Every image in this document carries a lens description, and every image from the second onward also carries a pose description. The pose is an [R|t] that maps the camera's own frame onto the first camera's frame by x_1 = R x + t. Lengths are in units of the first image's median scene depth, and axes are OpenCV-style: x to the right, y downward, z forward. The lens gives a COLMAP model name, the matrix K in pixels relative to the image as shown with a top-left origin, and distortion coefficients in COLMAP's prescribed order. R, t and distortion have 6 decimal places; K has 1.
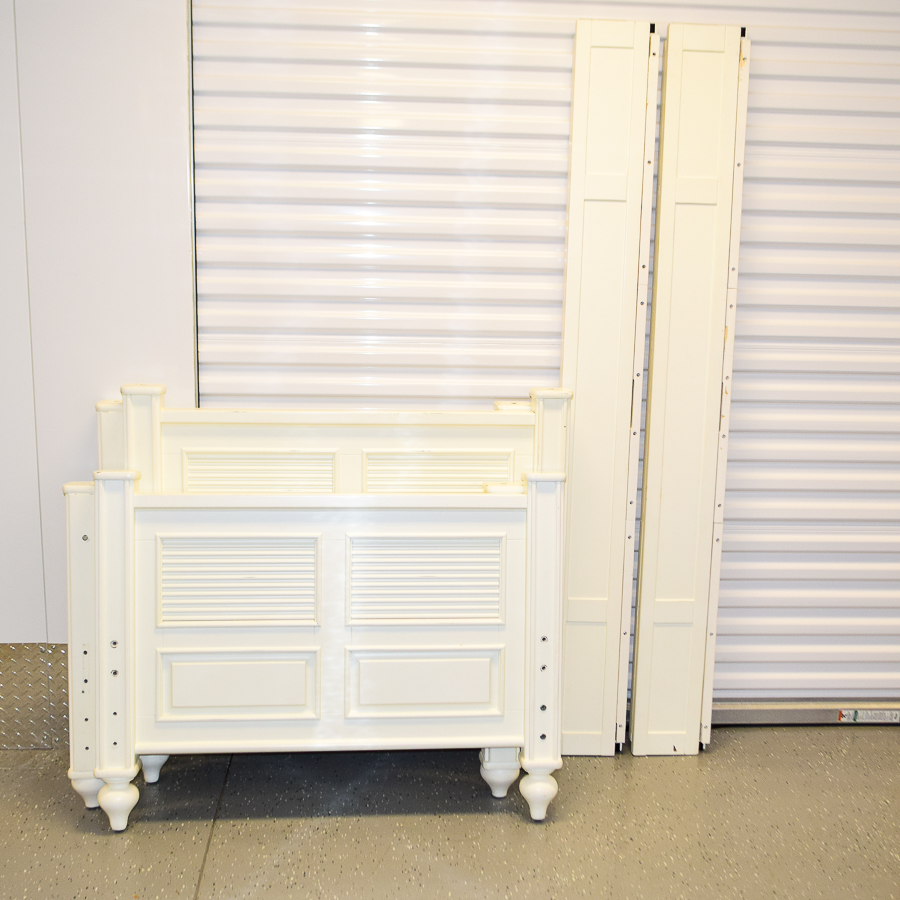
lens RADIAL K [[1274.9, 0, 450.0], [0, 1274.9, 450.0], [0, 0, 1]] dist [-0.015524, -0.024523]
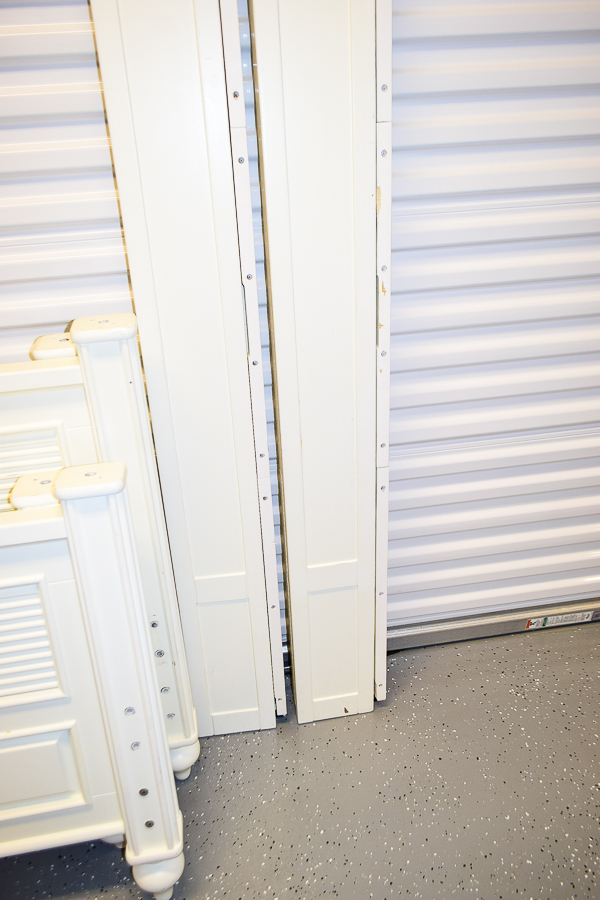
lens RADIAL K [[740.5, 0, 300.0], [0, 740.5, 450.0], [0, 0, 1]] dist [-0.049918, 0.000391]
pose [[0.991243, -0.114387, 0.065976, 0.137513], [0.087562, 0.943360, 0.320006, -0.092760], [-0.098844, -0.311427, 0.945115, 0.609702]]
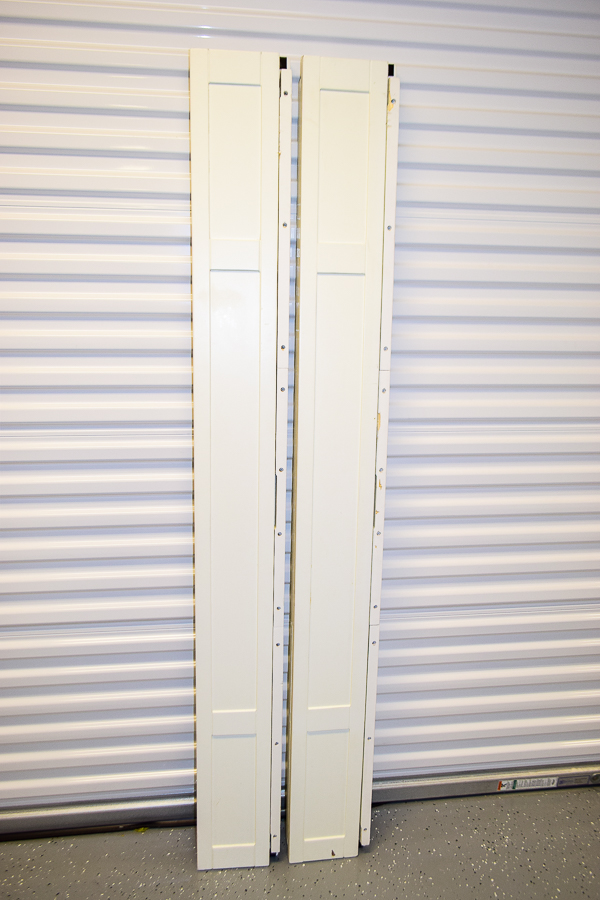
lens RADIAL K [[725.3, 0, 290.5], [0, 725.3, 411.9], [0, 0, 1]] dist [-0.047448, 0.003028]
pose [[0.996655, -0.024471, 0.077971, 0.115265], [0.022559, 0.999425, 0.025316, -0.109892], [-0.078545, -0.023473, 0.996634, 0.498143]]
